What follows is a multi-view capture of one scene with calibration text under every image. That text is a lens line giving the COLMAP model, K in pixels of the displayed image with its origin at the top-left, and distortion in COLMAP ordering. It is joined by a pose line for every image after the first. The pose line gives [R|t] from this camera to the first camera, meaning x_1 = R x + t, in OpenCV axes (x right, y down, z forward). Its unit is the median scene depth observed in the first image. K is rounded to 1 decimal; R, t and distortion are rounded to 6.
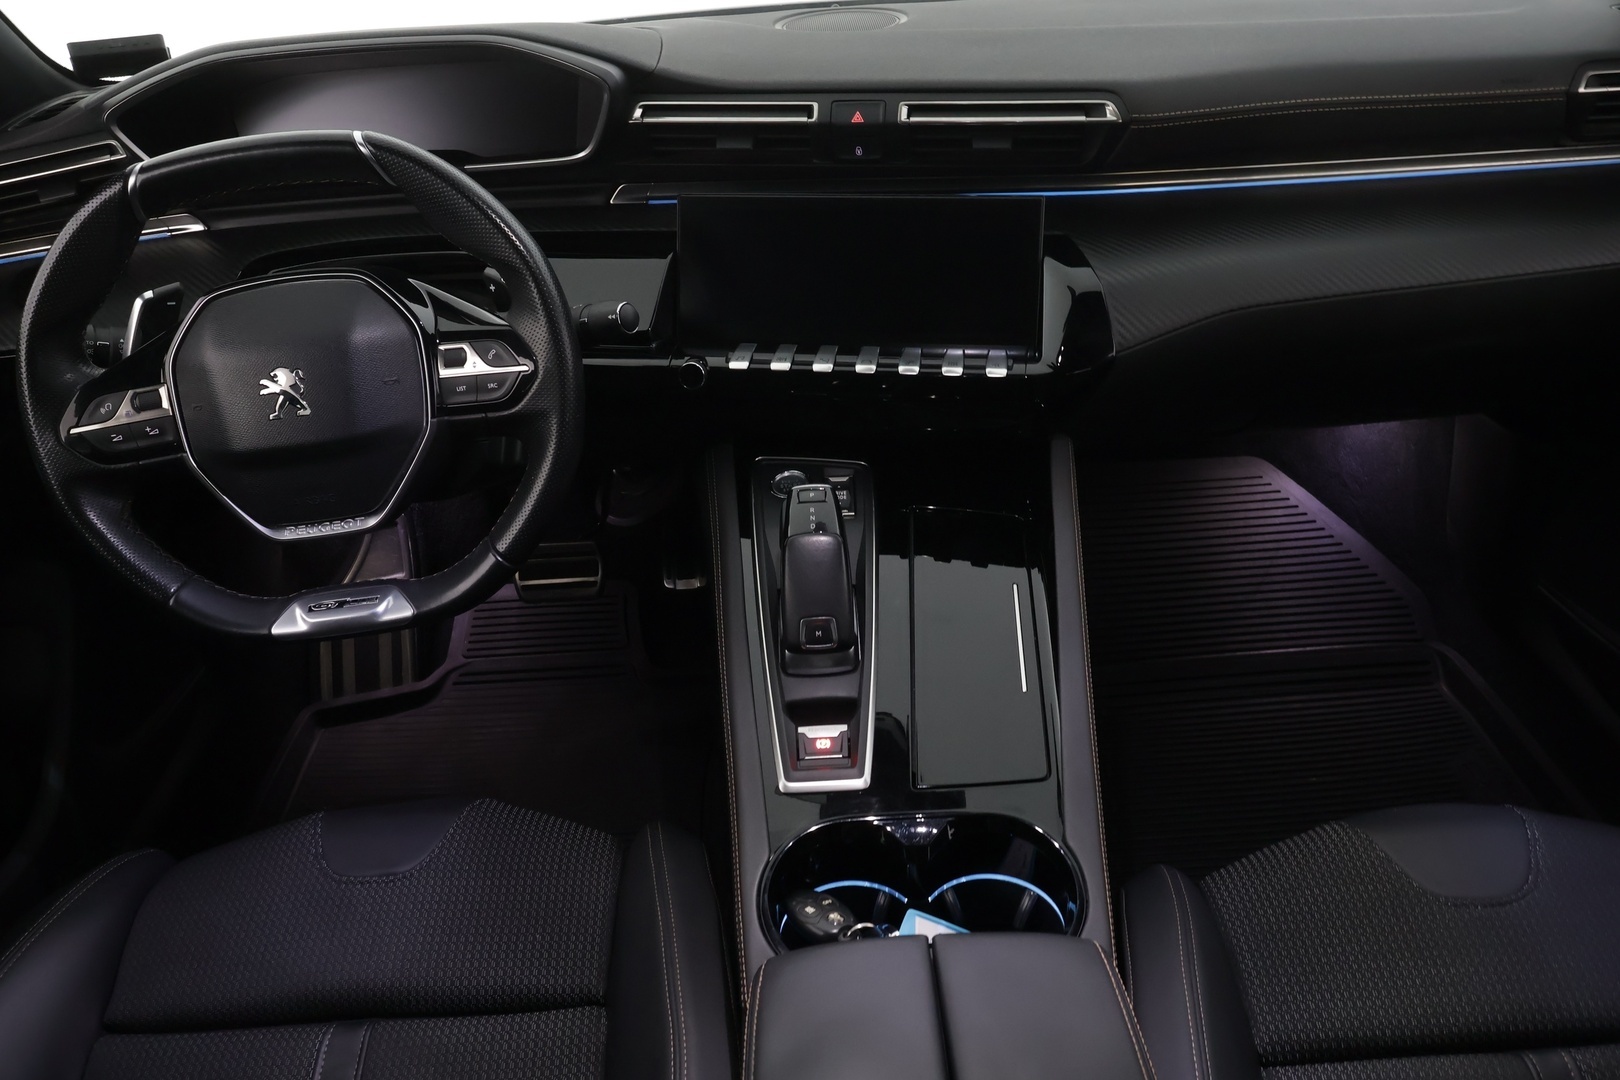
lens RADIAL K [[1263.9, 0, 812.0], [0, 1263.9, 526.1], [0, 0, 1]] dist [0.002788, 0.002644]
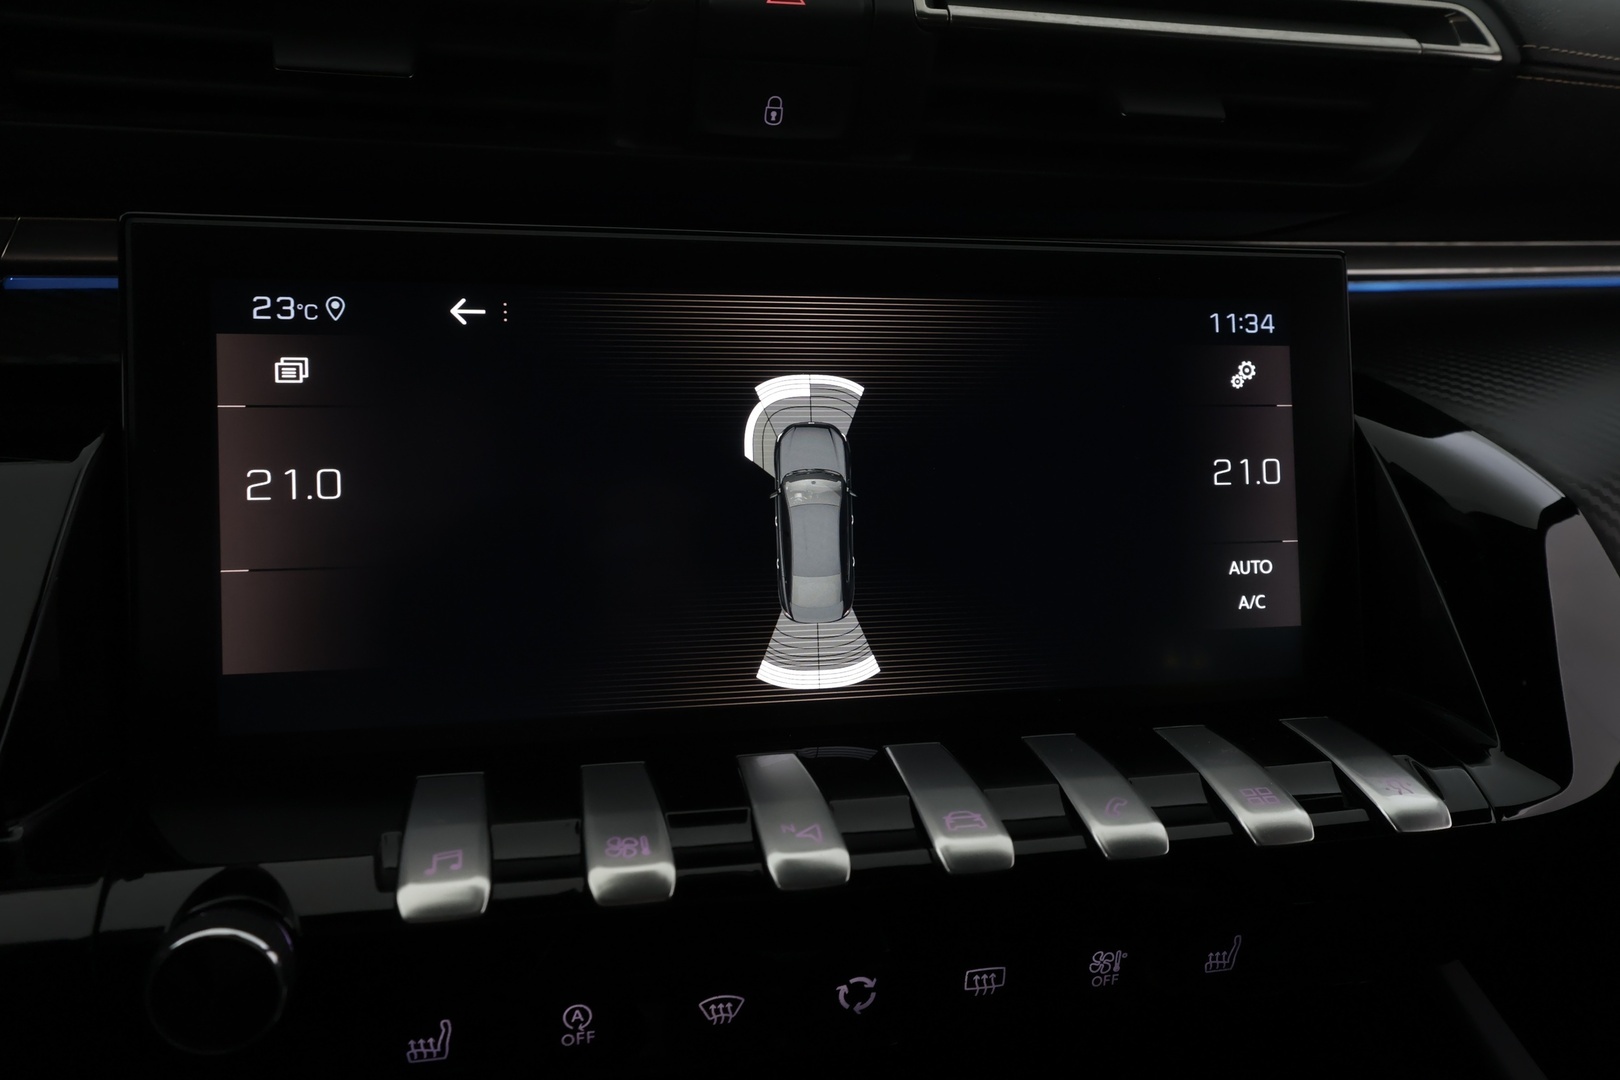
lens RADIAL K [[1263.9, 0, 815.5], [0, 1263.9, 531.3], [0, 0, 1]] dist [0.002788, 0.002644]
pose [[0.919449, -0.042249, 0.390933, -0.083664], [0.112715, 0.980807, -0.159101, -0.149607], [-0.376708, 0.190349, 0.906564, 0.763220]]
